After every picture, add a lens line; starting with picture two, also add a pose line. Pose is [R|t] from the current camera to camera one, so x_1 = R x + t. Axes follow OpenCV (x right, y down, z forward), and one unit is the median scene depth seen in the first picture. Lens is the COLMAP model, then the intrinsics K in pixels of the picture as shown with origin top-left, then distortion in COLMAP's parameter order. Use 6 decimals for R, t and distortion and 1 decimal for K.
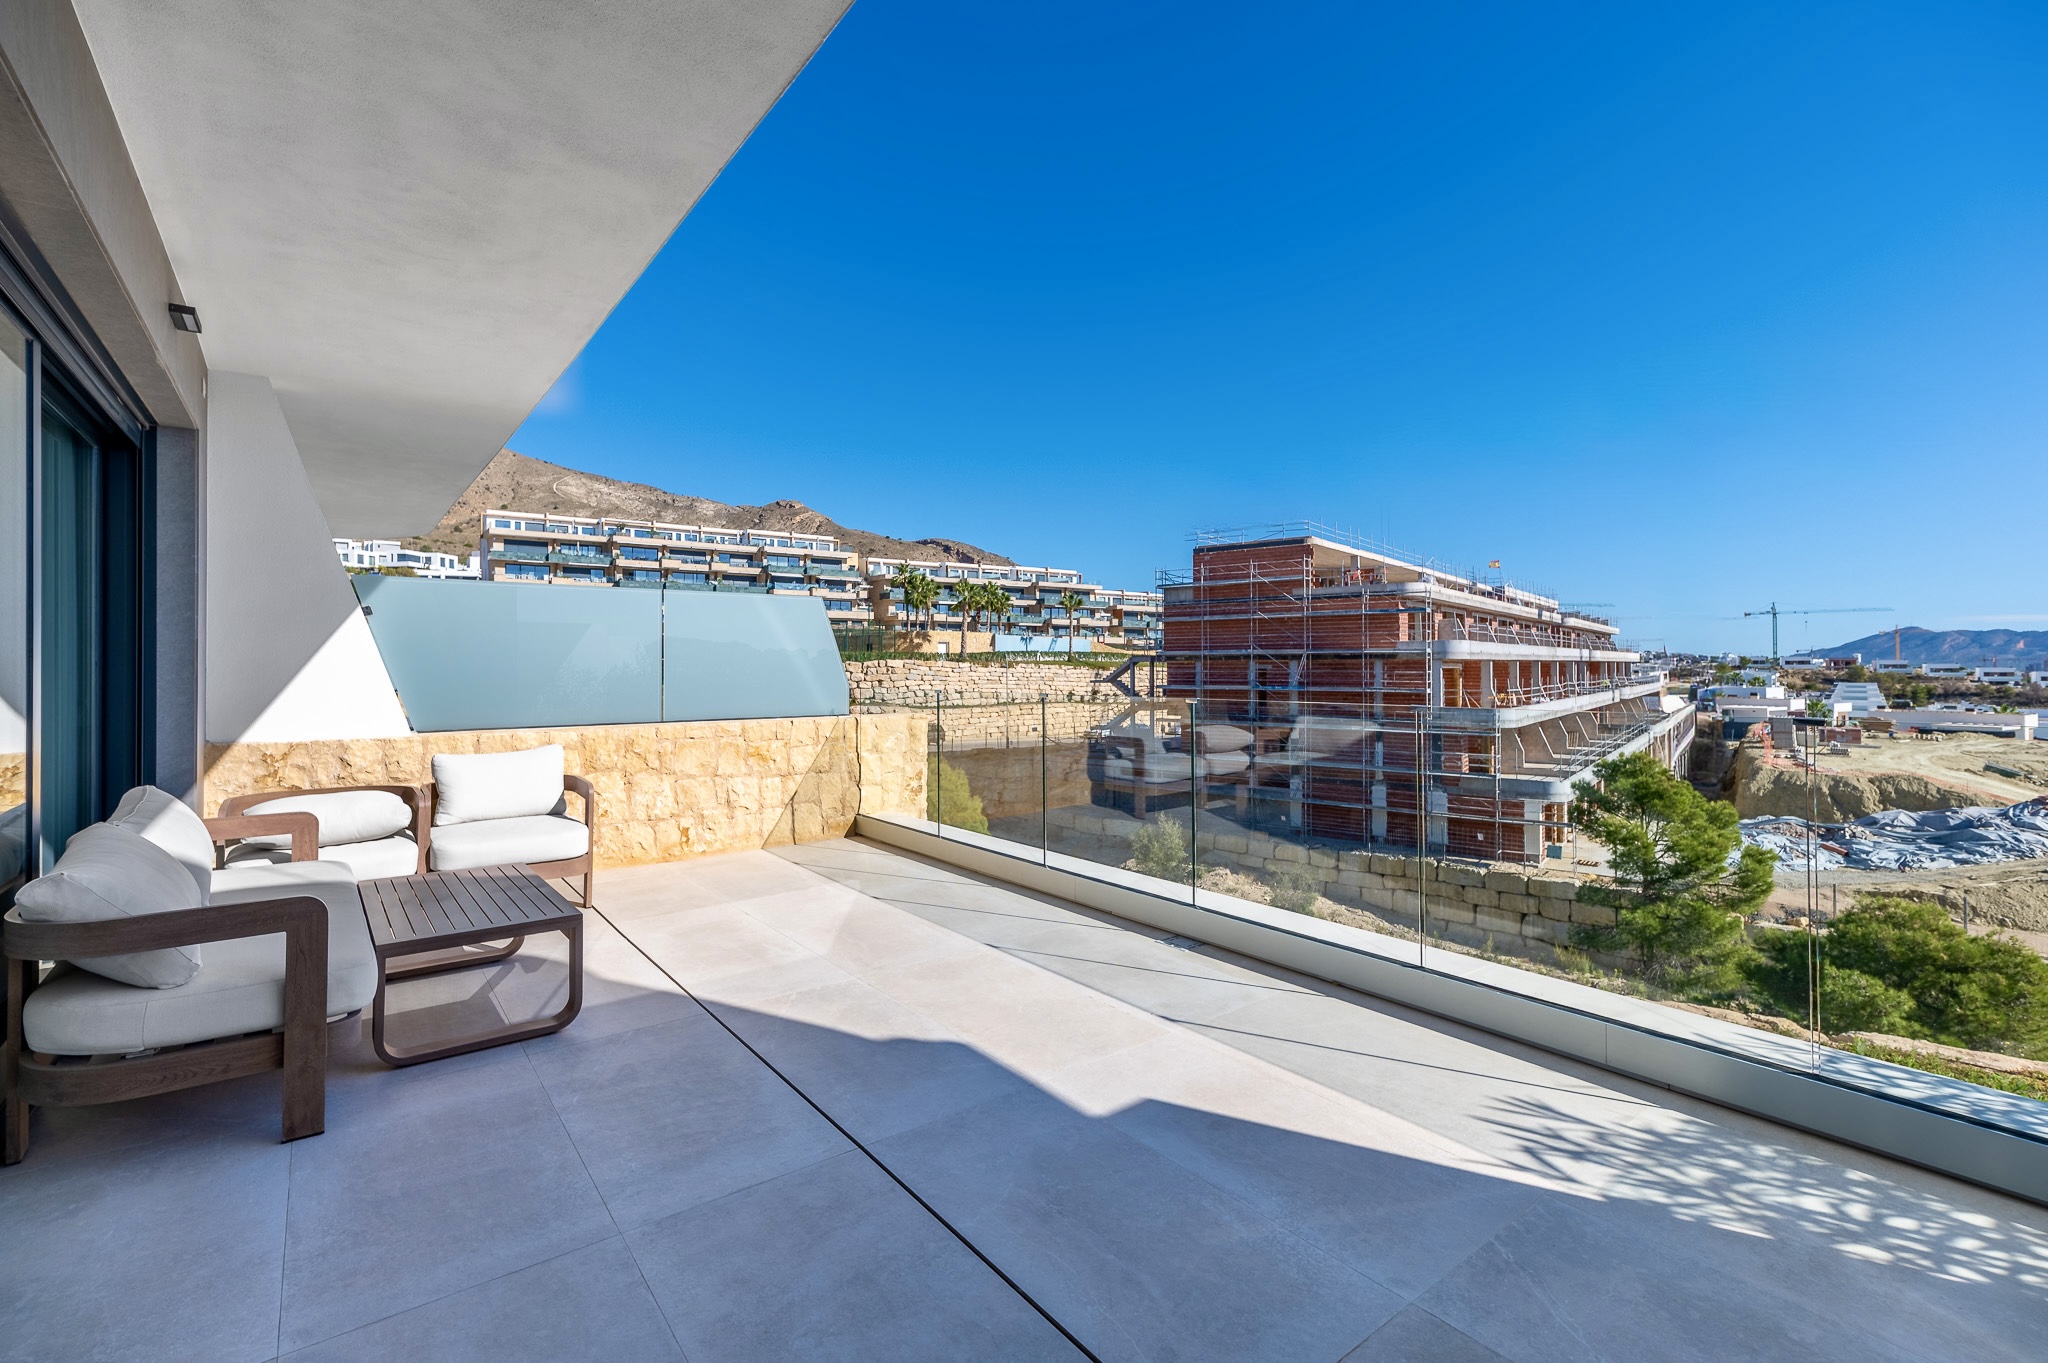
lens RADIAL K [[904.0, 0, 1008.3], [0, 904.0, 673.6], [0, 0, 1]] dist [0.002078, 0.001152]
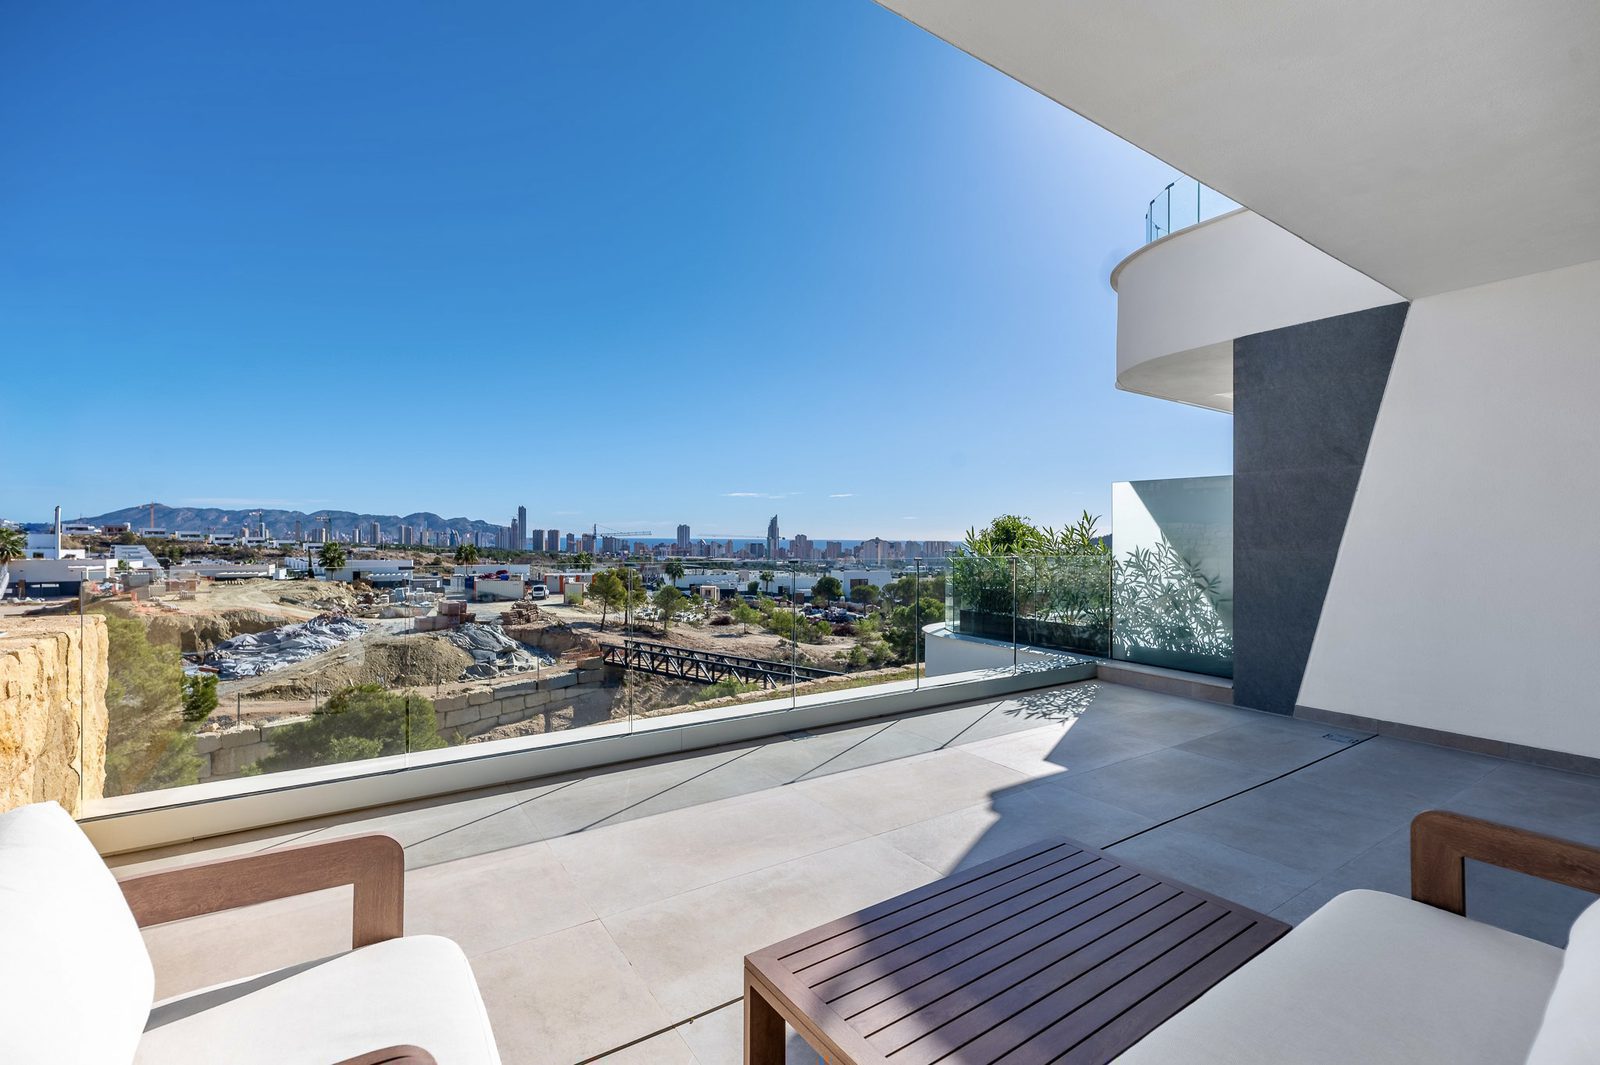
lens RADIAL K [[706.3, 0, 788.3], [0, 706.3, 534.8], [0, 0, 1]] dist [0.002078, 0.001152]
pose [[0.058745, 0.004292, 0.998264, -0.080018], [0.000496, 0.999991, -0.004329, -0.000518], [-0.998273, 0.000749, 0.058742, 0.085233]]
